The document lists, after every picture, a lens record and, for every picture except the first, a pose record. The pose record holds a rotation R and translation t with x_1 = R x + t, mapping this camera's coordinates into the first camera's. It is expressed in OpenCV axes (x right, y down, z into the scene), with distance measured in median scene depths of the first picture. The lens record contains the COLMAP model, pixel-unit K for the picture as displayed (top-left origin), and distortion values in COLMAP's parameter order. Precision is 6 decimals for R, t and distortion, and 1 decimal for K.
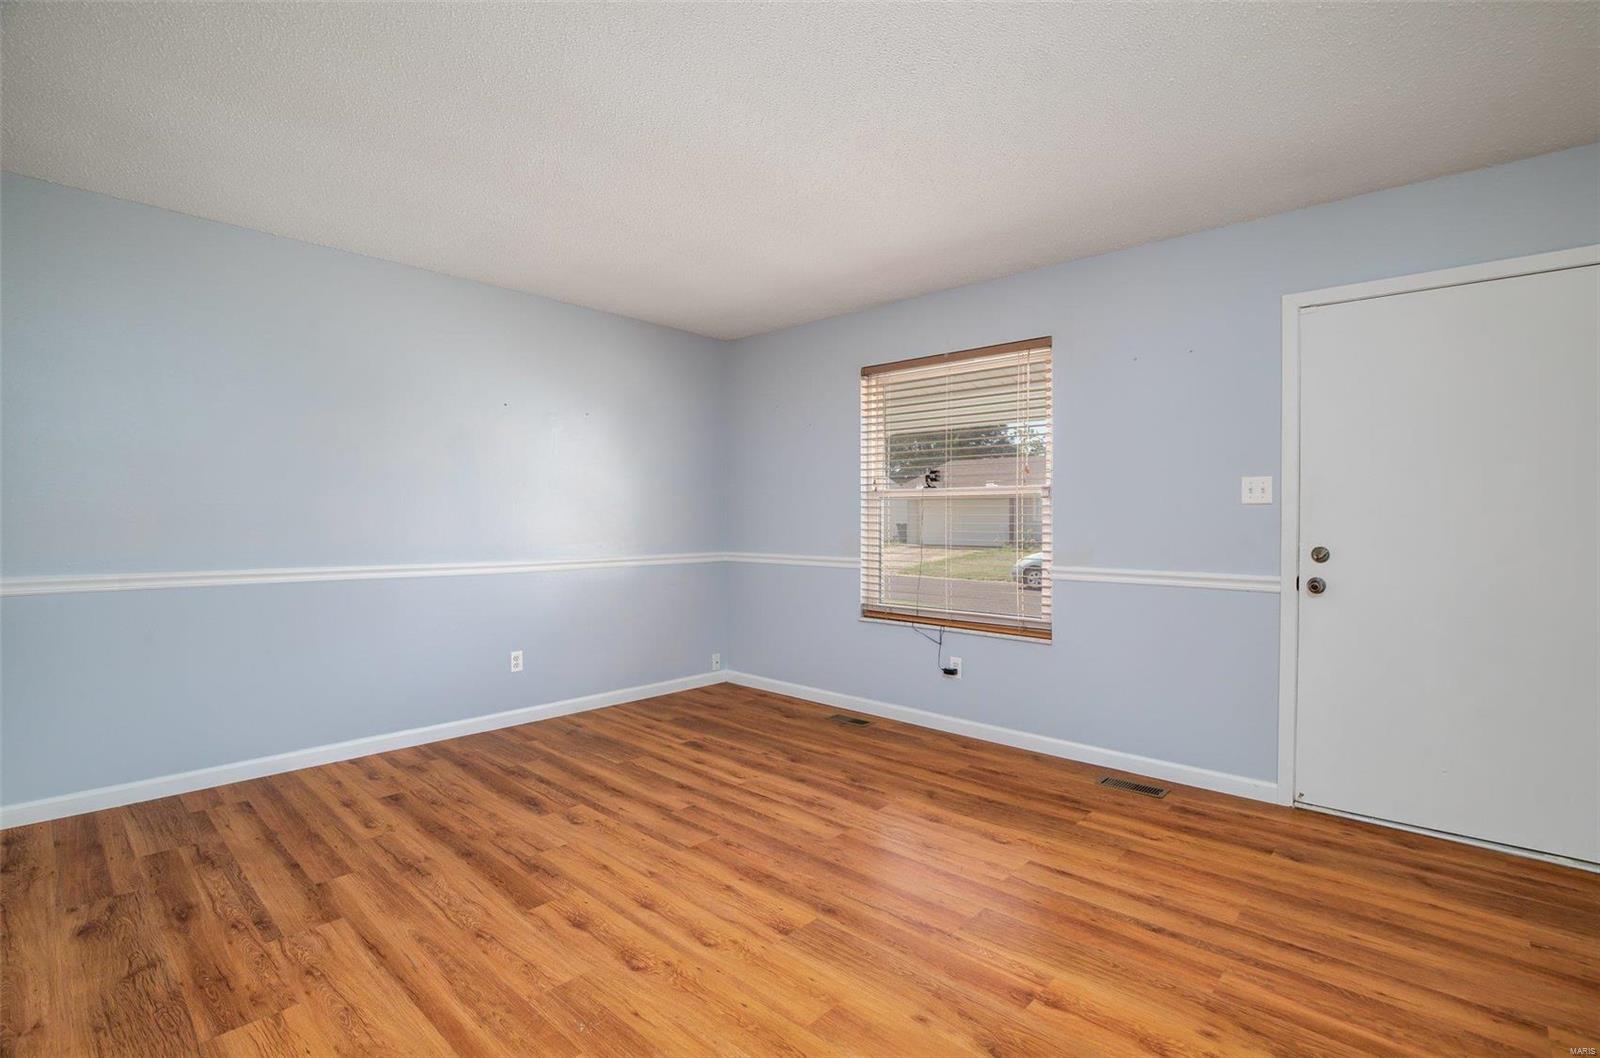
lens RADIAL K [[751.4, 0, 800.0], [0, 751.4, 529.0], [0, 0, 1]] dist [-0.027063, 0.001108]
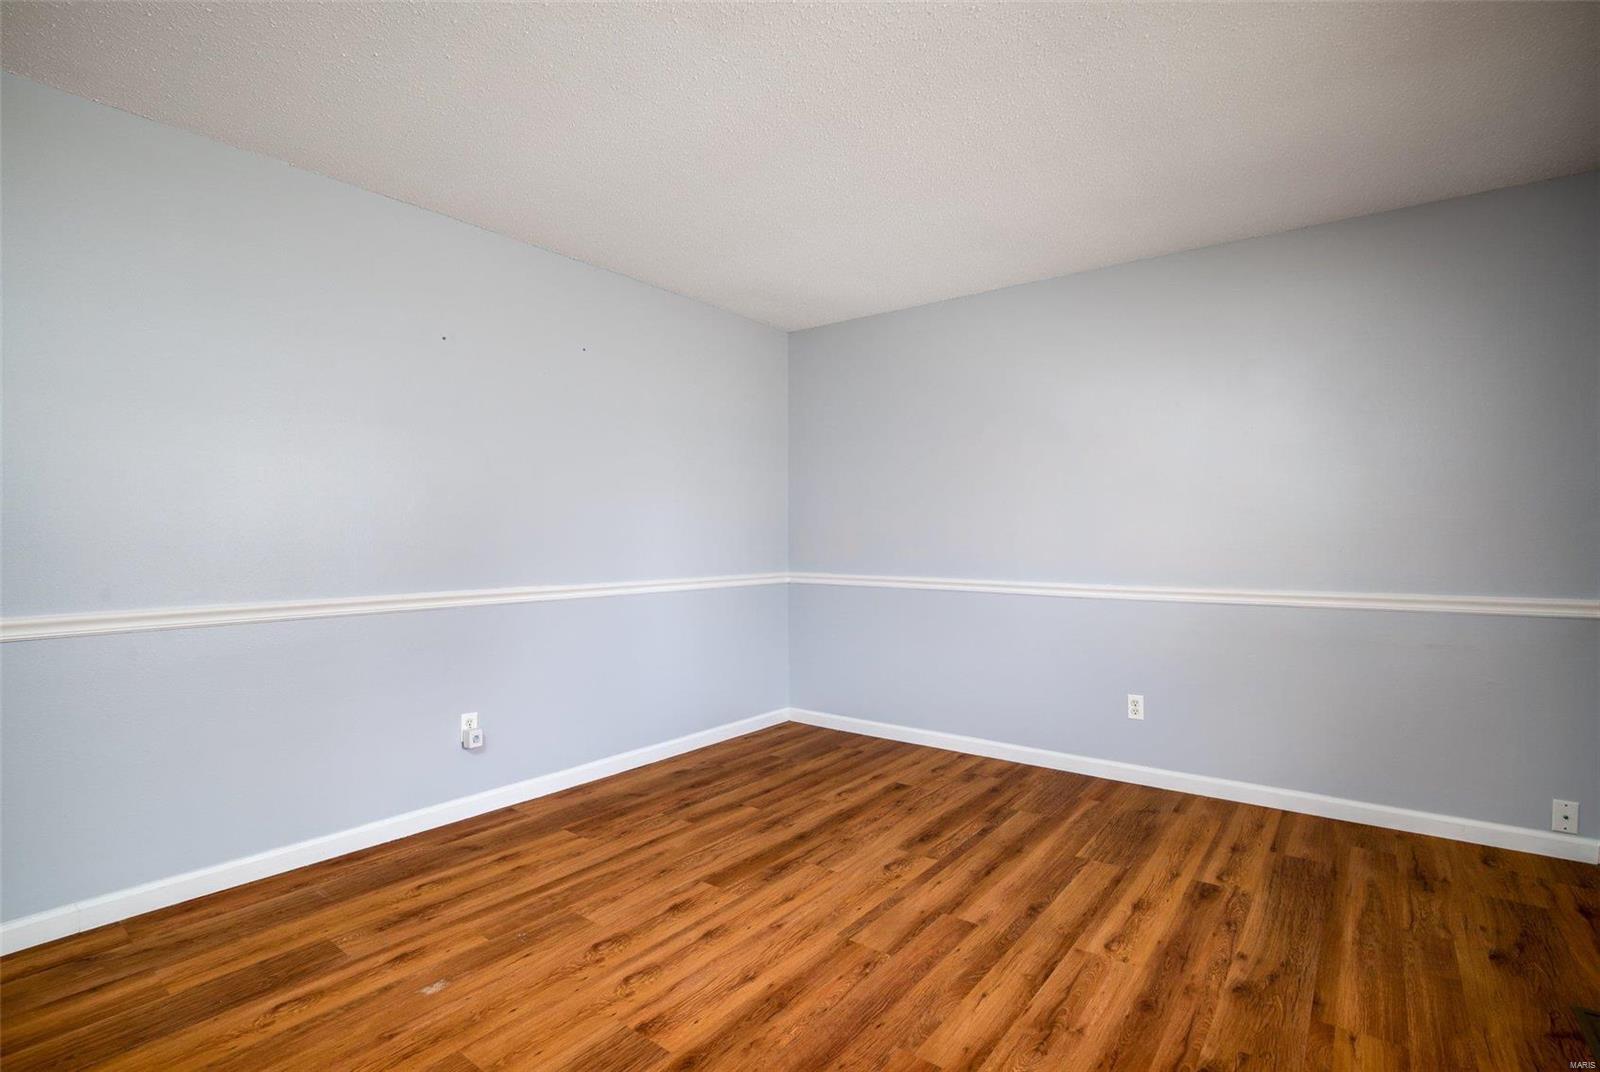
lens RADIAL K [[762.1, 0, 800.0], [0, 762.1, 536.0], [0, 0, 1]] dist [-0.030454, 0.000930]
pose [[0.077824, -0.006119, -0.996948, 0.701522], [-0.007379, 0.999950, -0.006713, -0.004057], [0.996940, 0.007879, 0.077775, 0.930327]]
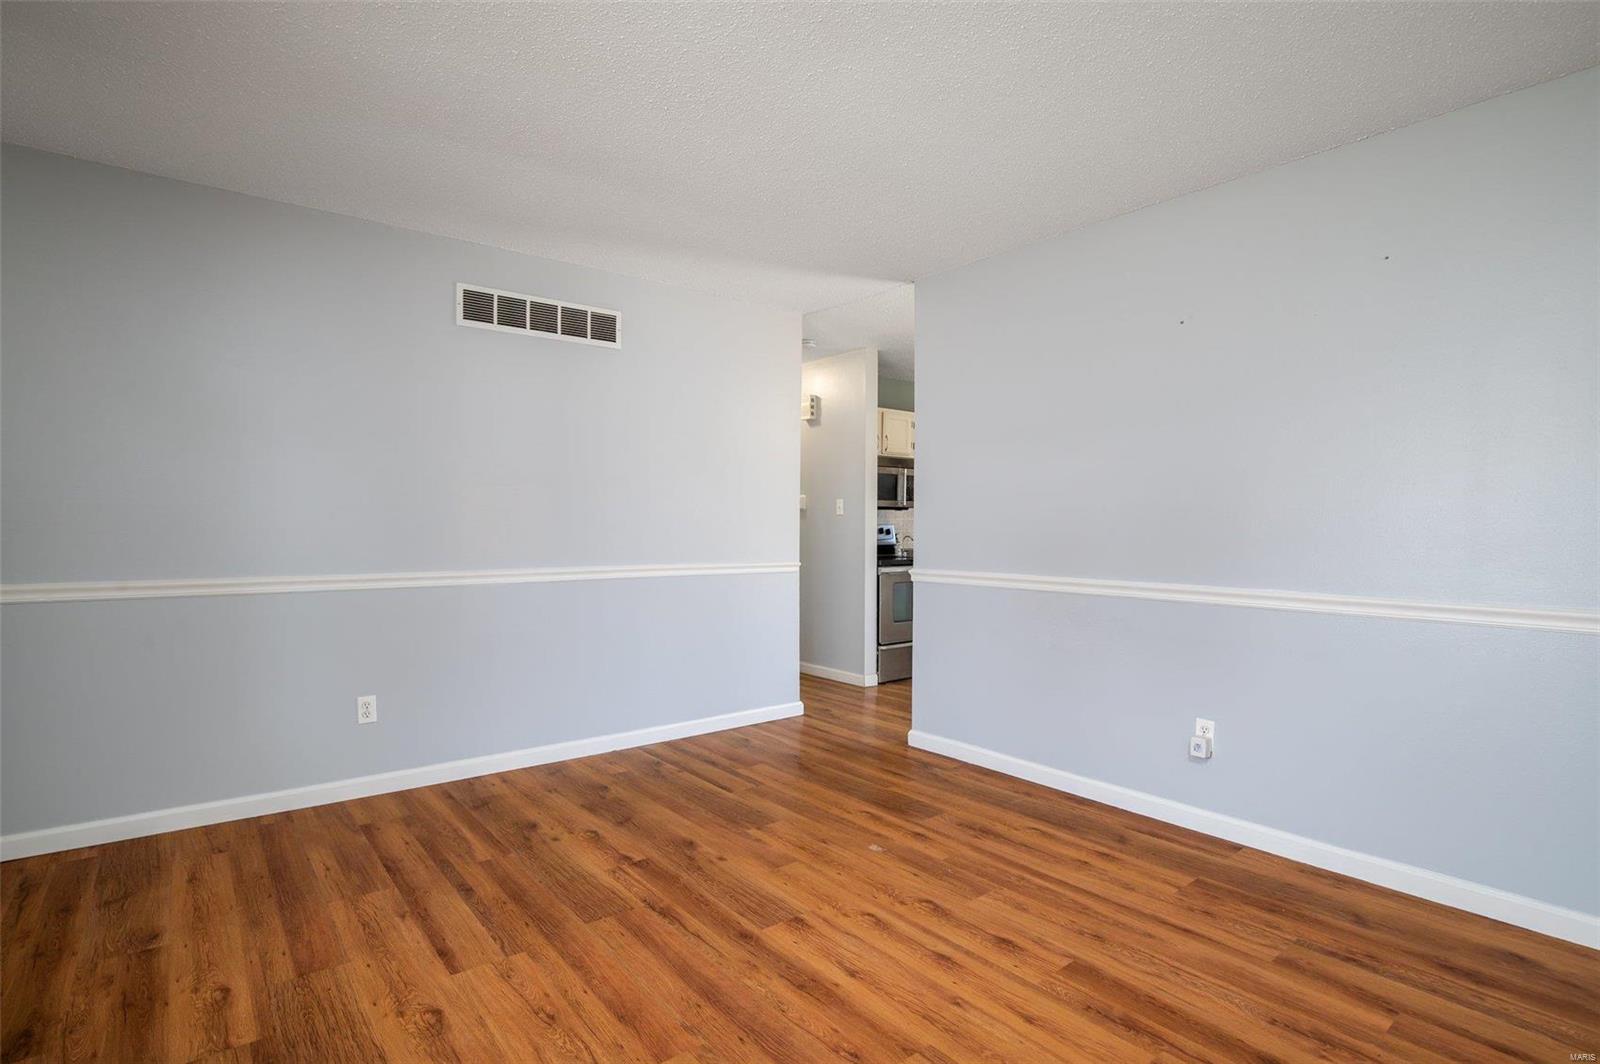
lens RADIAL K [[773.6, 0, 800.0], [0, 773.6, 532.0], [0, 0, 1]] dist [-0.020557, 0.000222]
pose [[-0.988779, -0.011207, 0.148965, -0.149833], [-0.008585, 0.999797, 0.018228, -0.017632], [-0.149139, 0.016745, -0.988674, 1.728292]]
